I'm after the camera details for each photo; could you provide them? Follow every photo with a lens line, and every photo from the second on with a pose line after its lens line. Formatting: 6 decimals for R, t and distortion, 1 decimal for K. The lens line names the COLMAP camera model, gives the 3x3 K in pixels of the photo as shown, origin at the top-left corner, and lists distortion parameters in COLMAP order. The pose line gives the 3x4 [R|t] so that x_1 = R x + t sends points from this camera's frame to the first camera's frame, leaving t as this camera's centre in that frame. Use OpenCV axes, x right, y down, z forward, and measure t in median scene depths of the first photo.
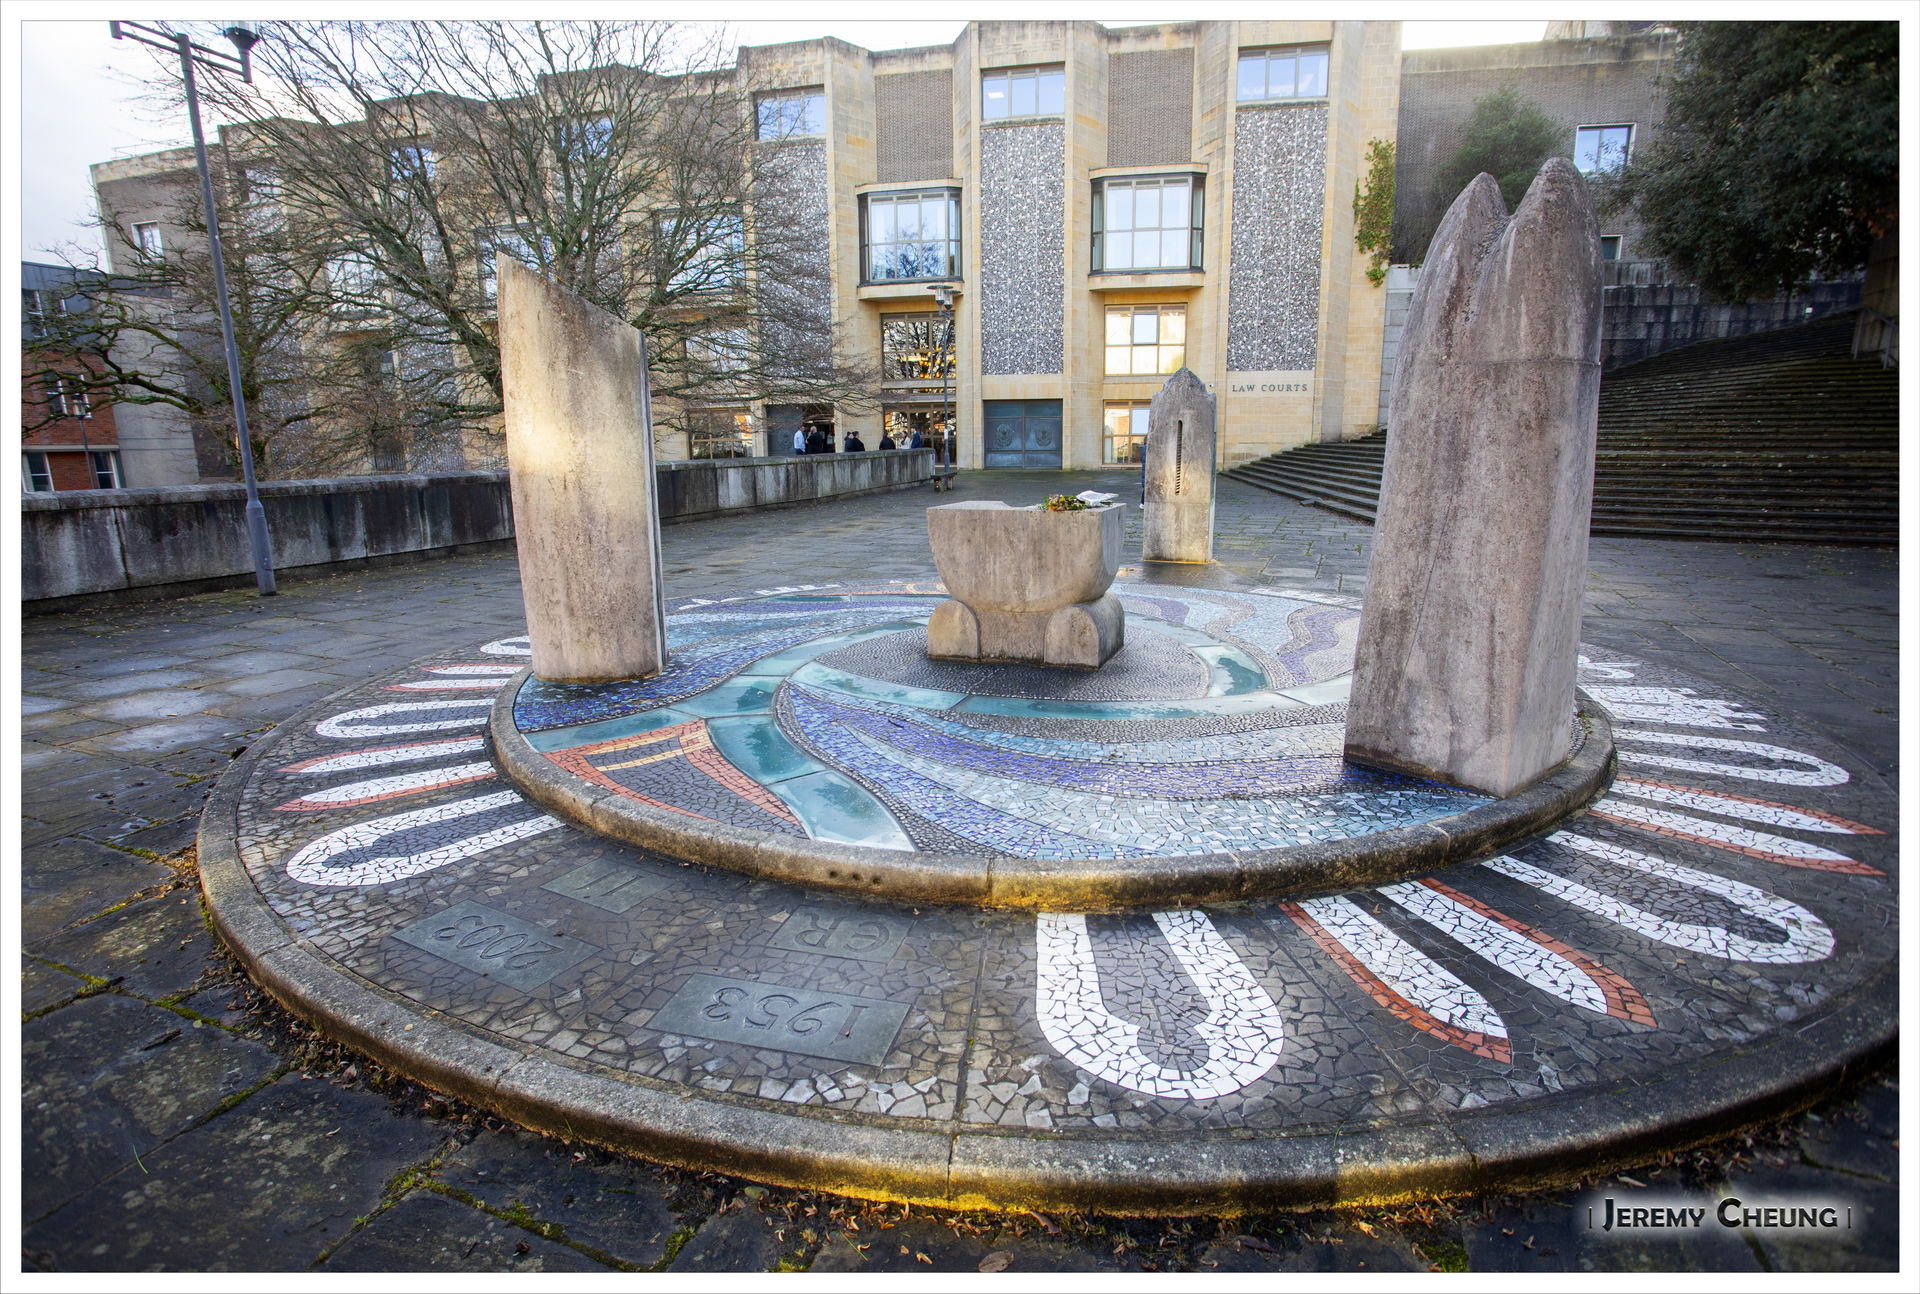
lens RADIAL K [[951.3, 0, 954.9], [0, 951.3, 642.7], [0, 0, 1]] dist [-0.050872, 0.026893]
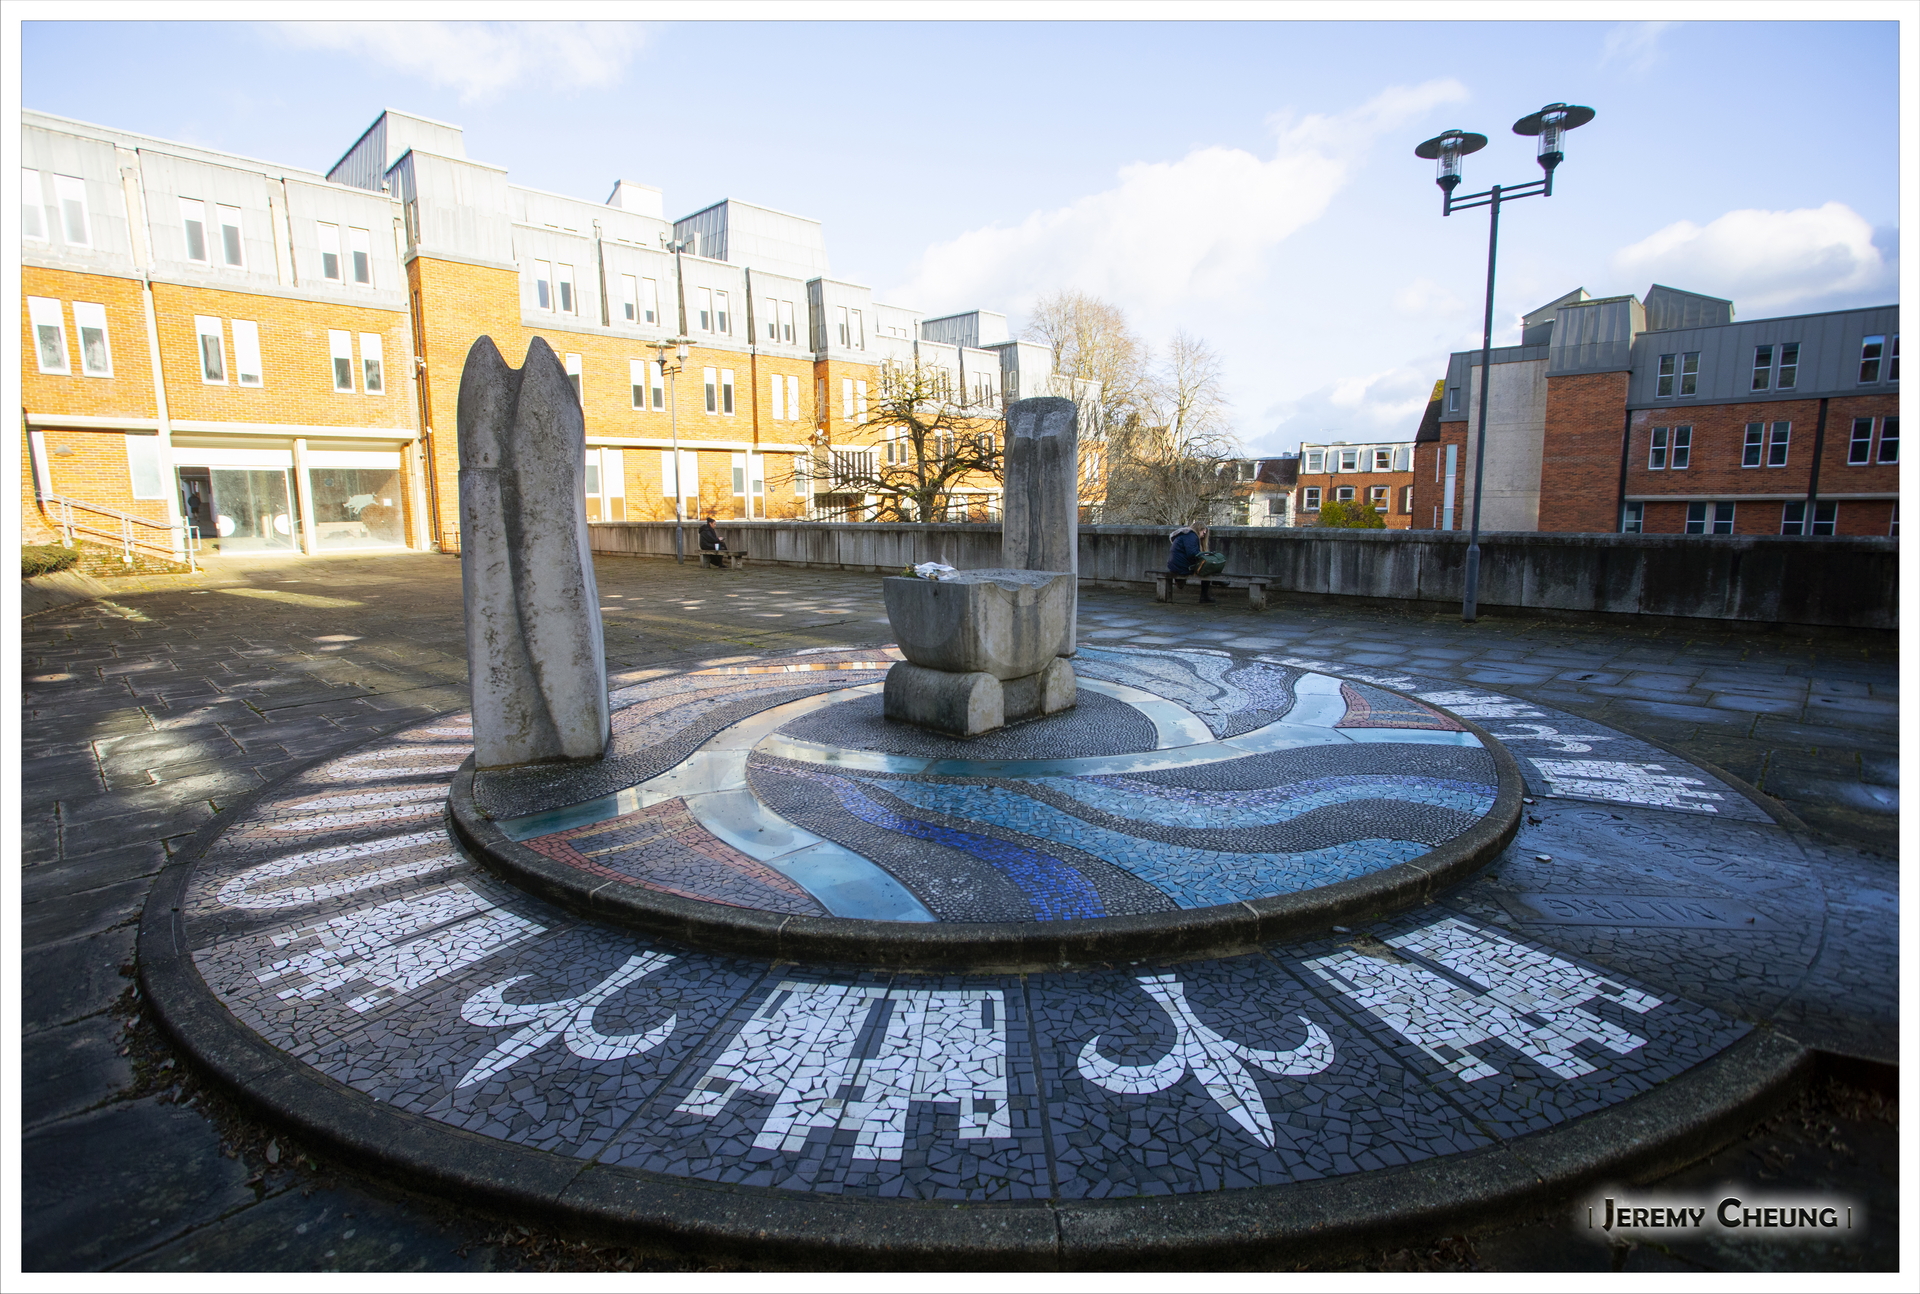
lens RADIAL K [[931.0, 0, 969.4], [0, 931.0, 642.0], [0, 0, 1]] dist [0.000978, 0.001028]
pose [[-0.379675, 0.155437, -0.911968, 0.770463], [-0.182140, 0.953930, 0.238419, -0.241788], [0.907013, 0.256627, -0.333872, 0.999227]]
